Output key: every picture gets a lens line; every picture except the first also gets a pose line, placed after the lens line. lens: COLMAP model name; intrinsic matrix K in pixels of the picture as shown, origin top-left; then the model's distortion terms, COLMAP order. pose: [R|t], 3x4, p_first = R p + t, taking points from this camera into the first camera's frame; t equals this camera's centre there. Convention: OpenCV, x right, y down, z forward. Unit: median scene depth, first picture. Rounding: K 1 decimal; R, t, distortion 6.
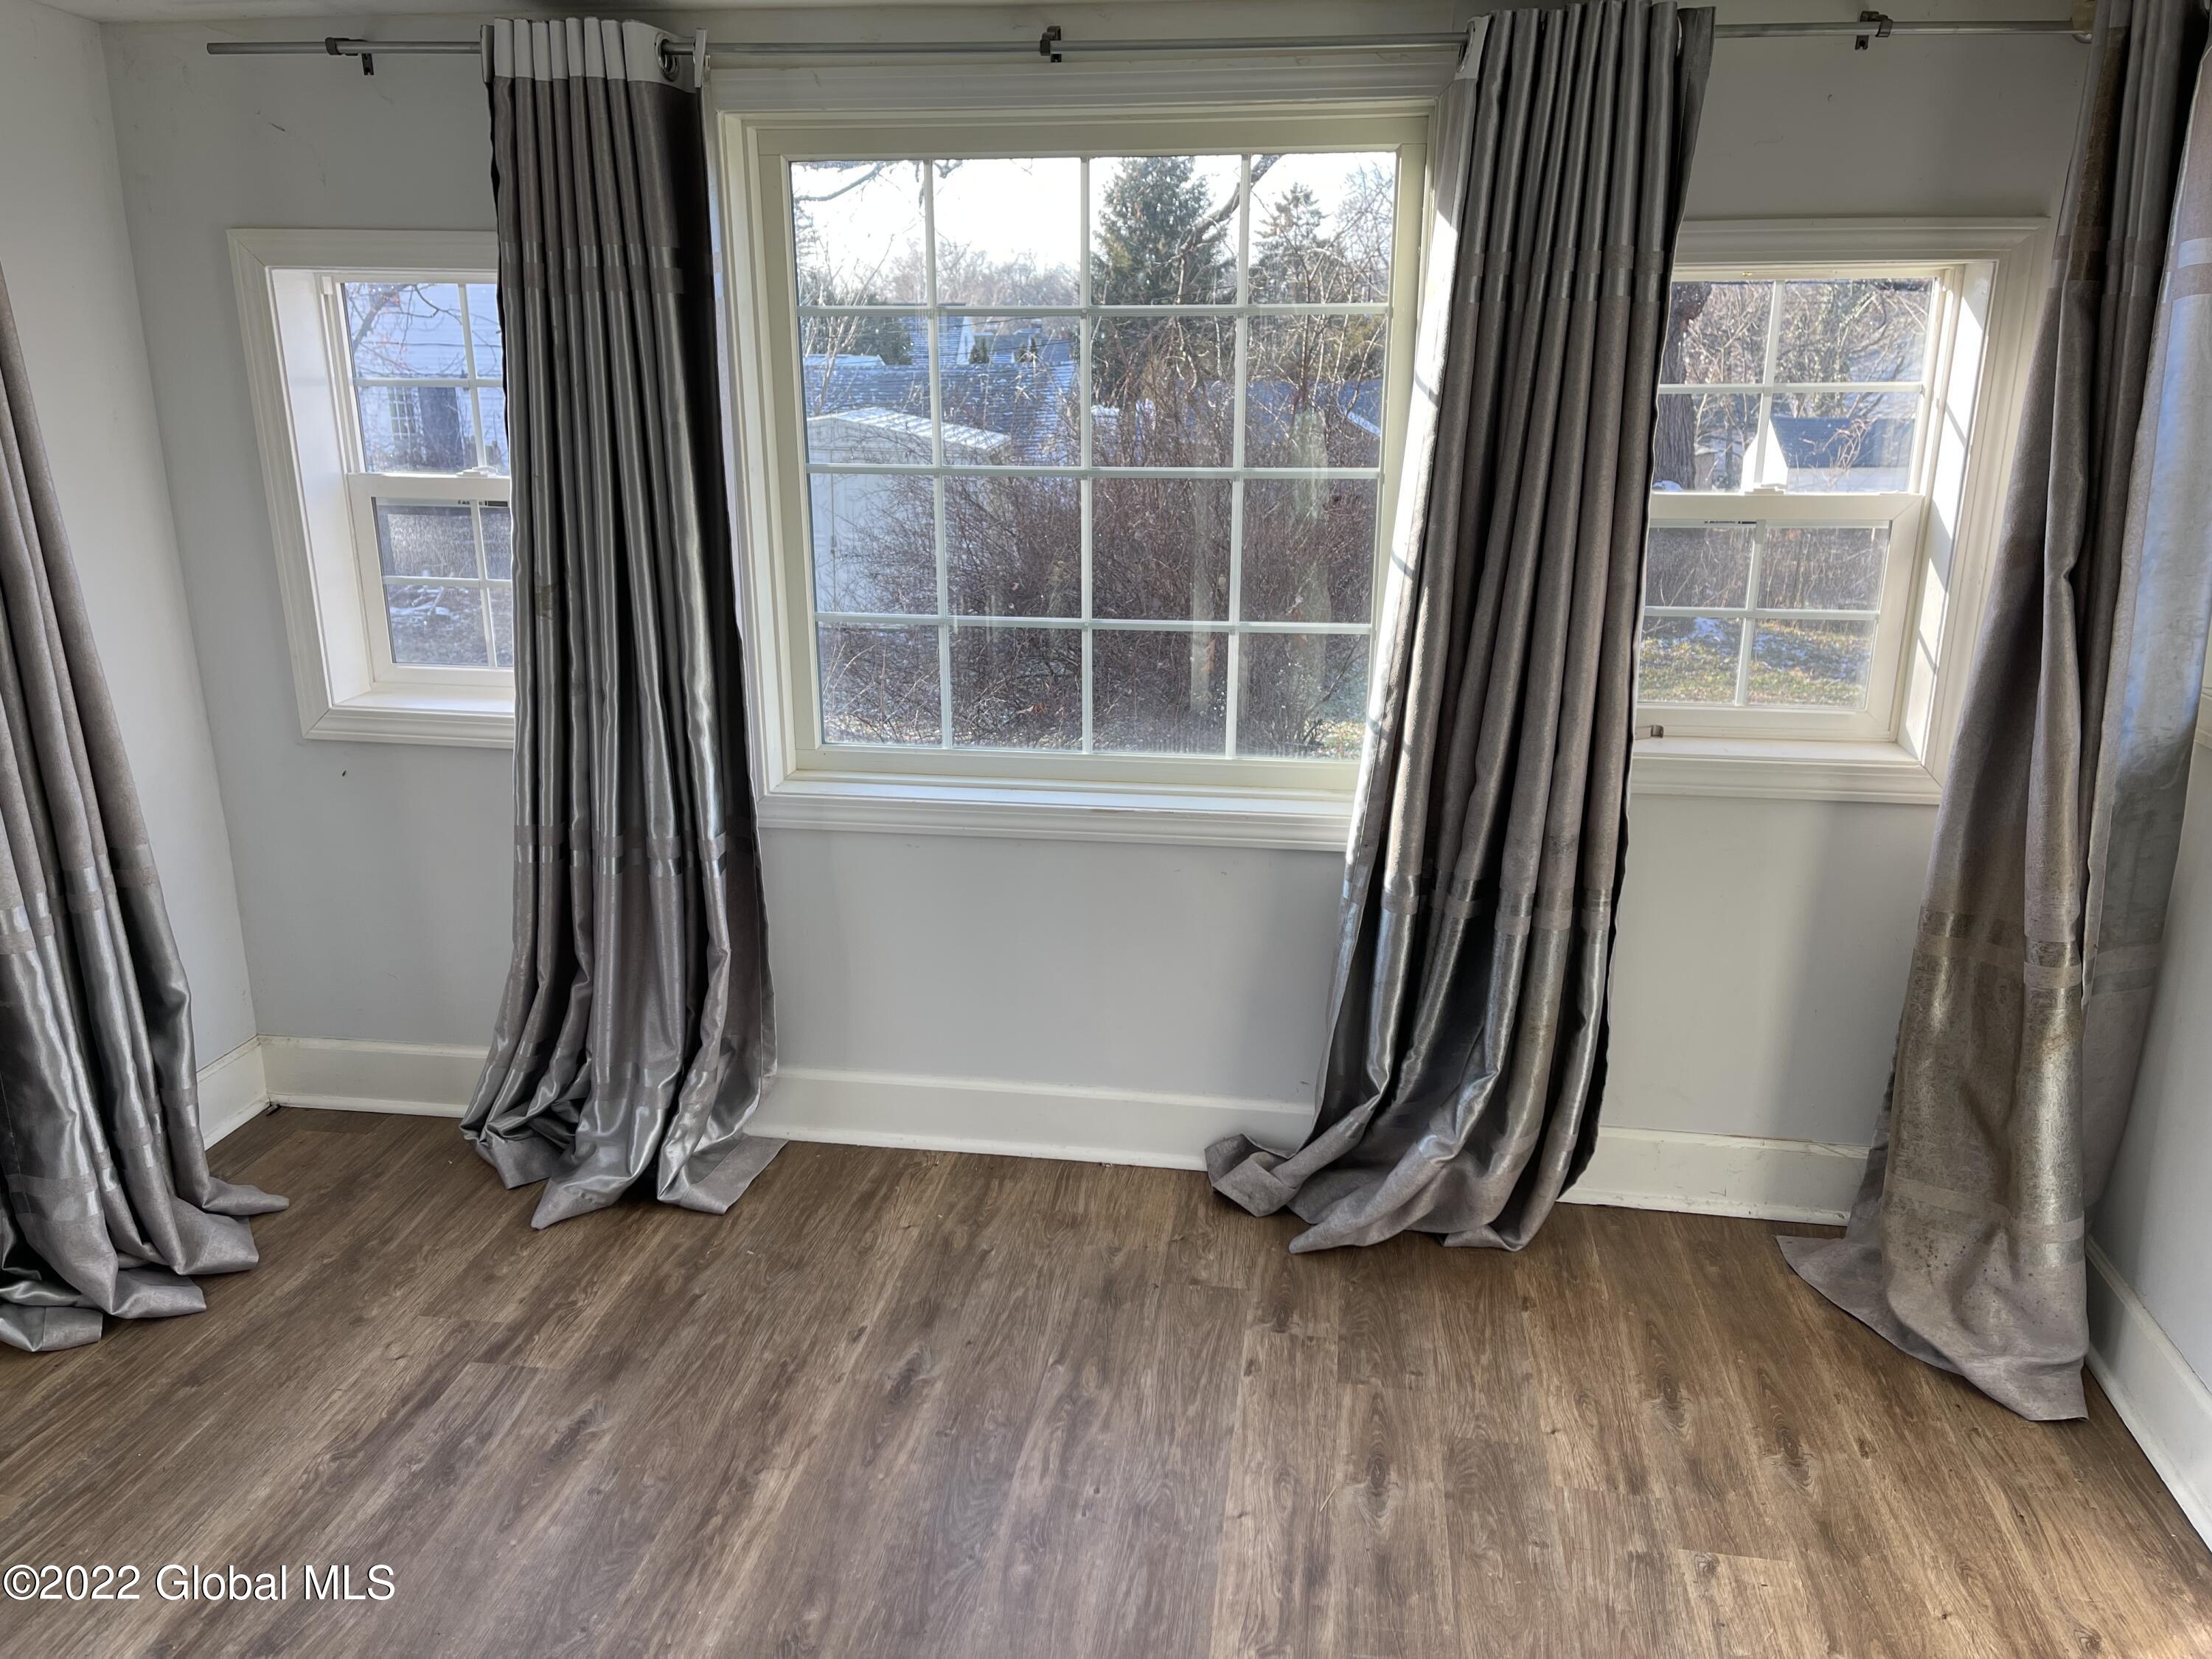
lens RADIAL K [[1668.6, 0, 1102.9], [0, 1668.6, 853.2], [0, 0, 1]] dist [0.077395, -0.108996]
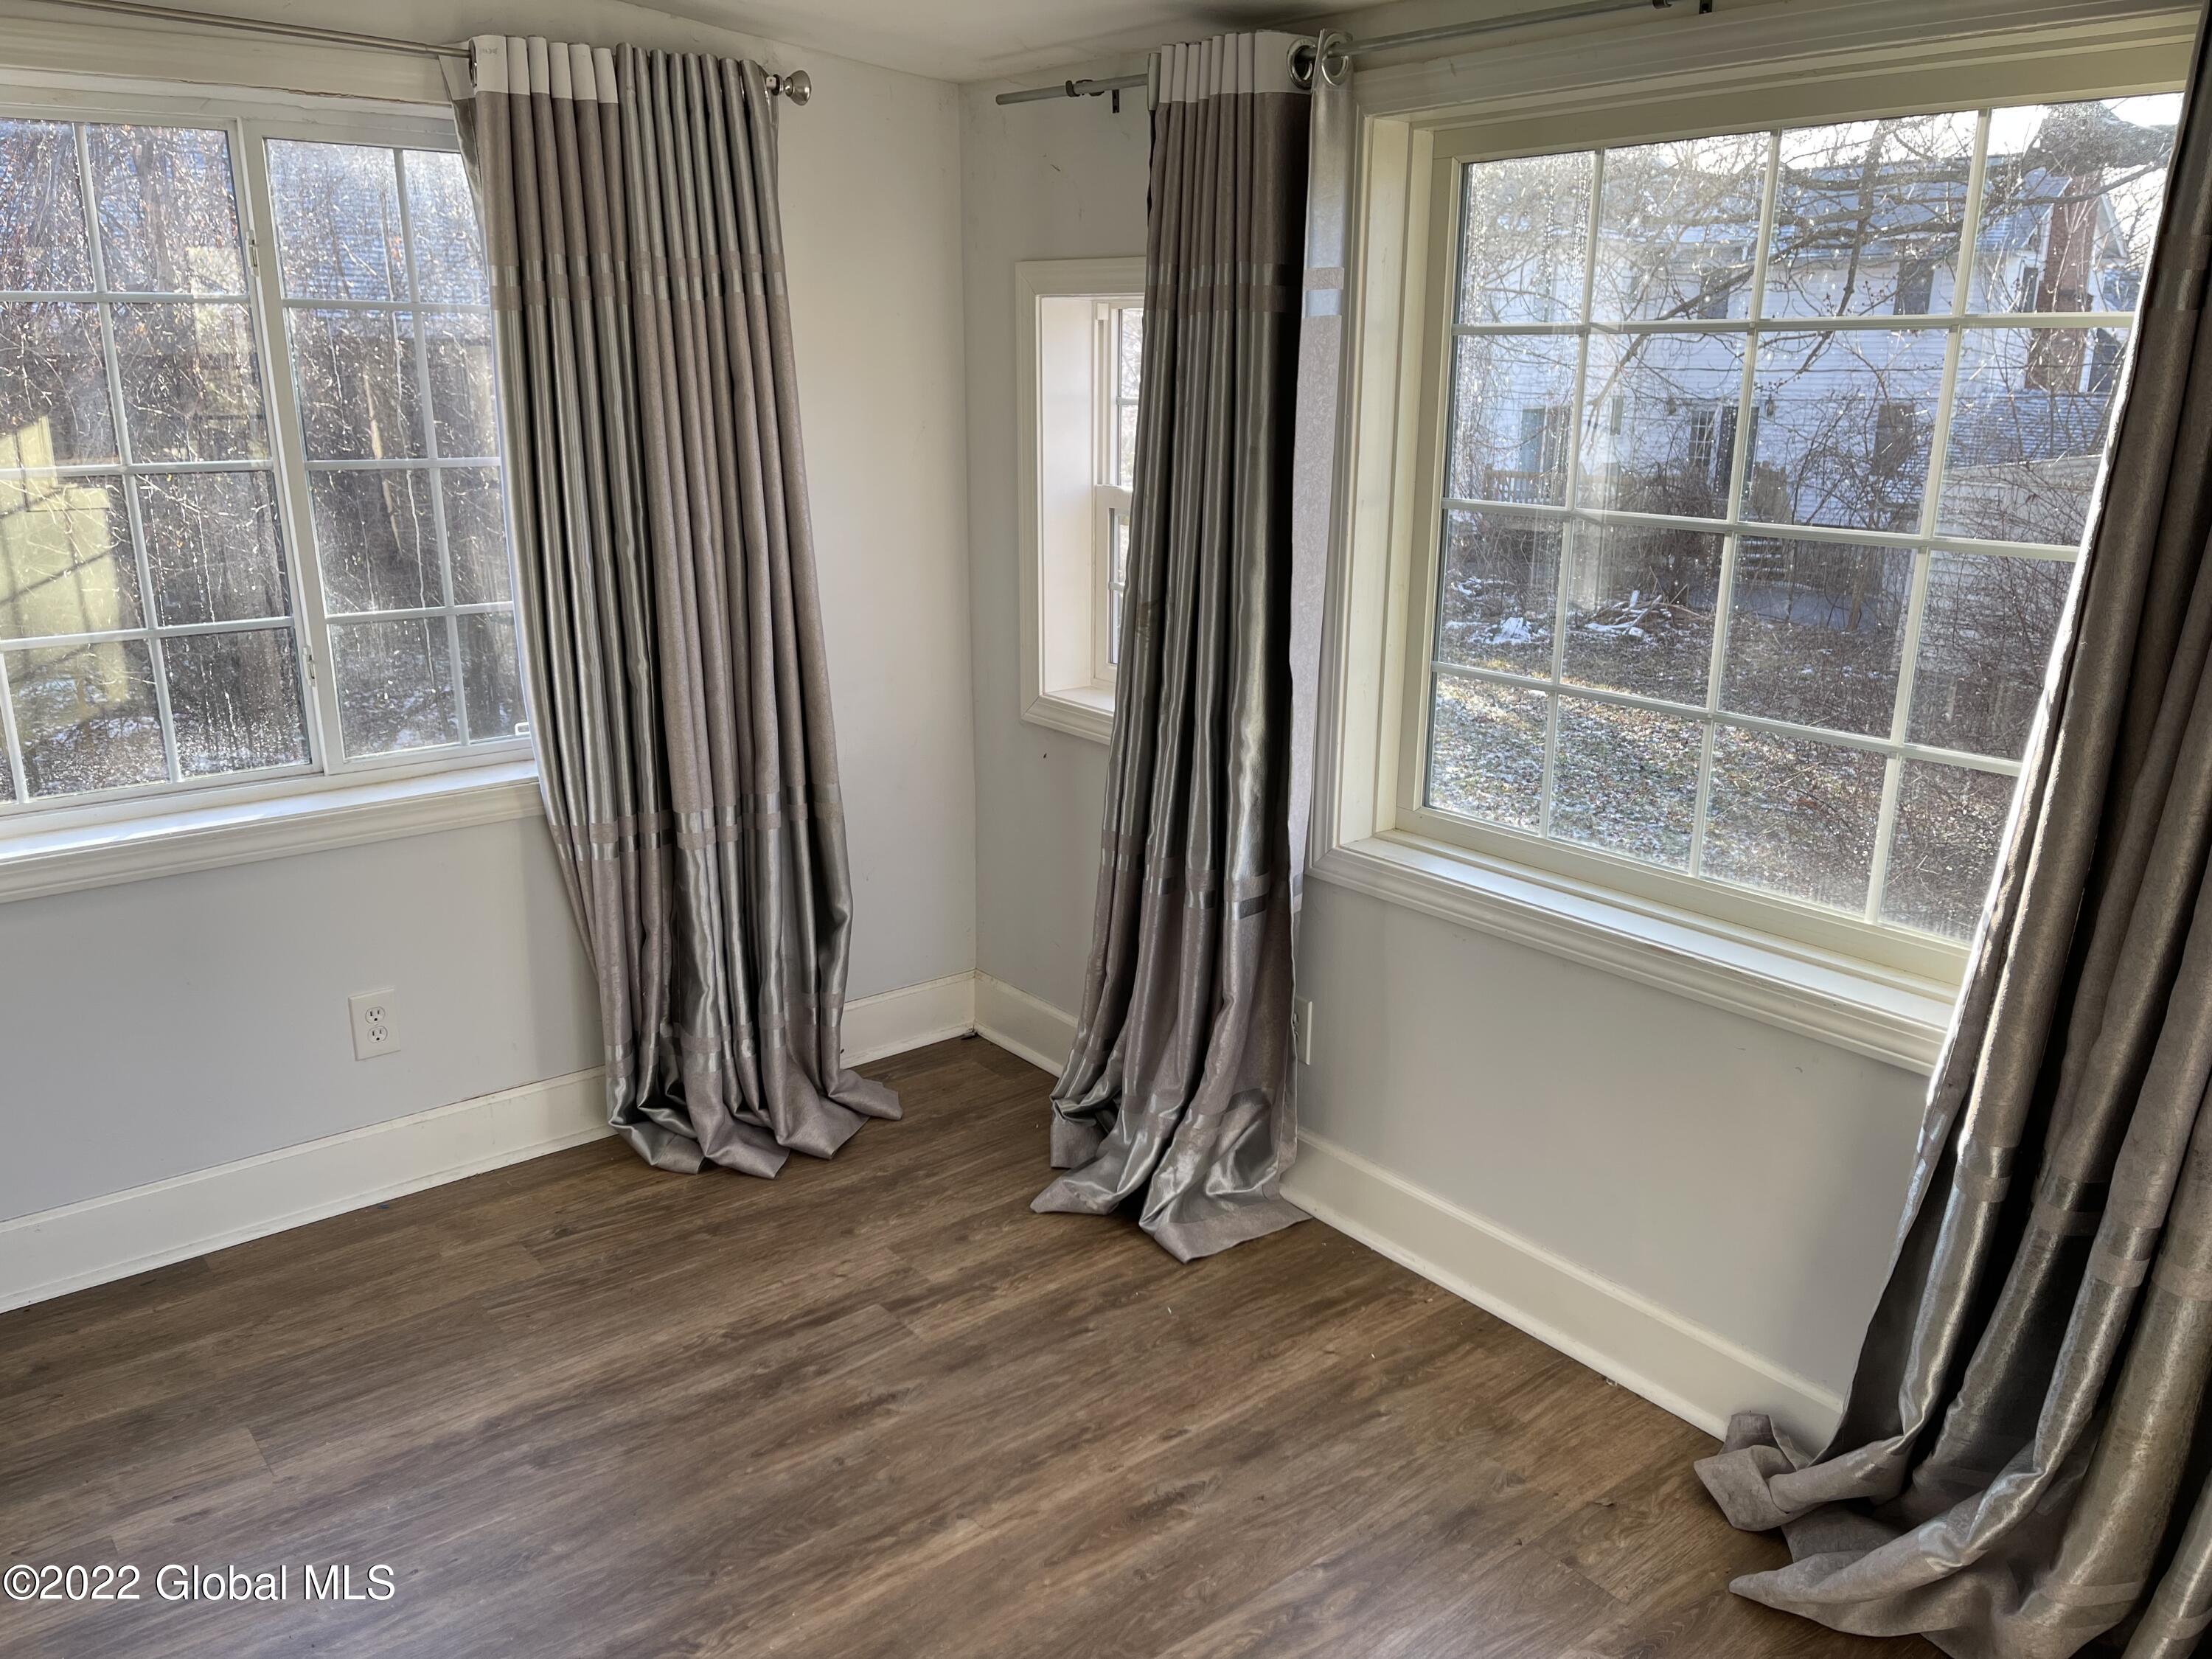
lens RADIAL K [[1668.6, 0, 1102.9], [0, 1668.6, 853.2], [0, 0, 1]] dist [0.077395, -0.108996]
pose [[0.730321, 0.197456, -0.653944, 0.339884], [-0.206330, 0.976362, 0.064381, -0.070960], [0.651199, 0.087909, 0.753799, 0.233264]]
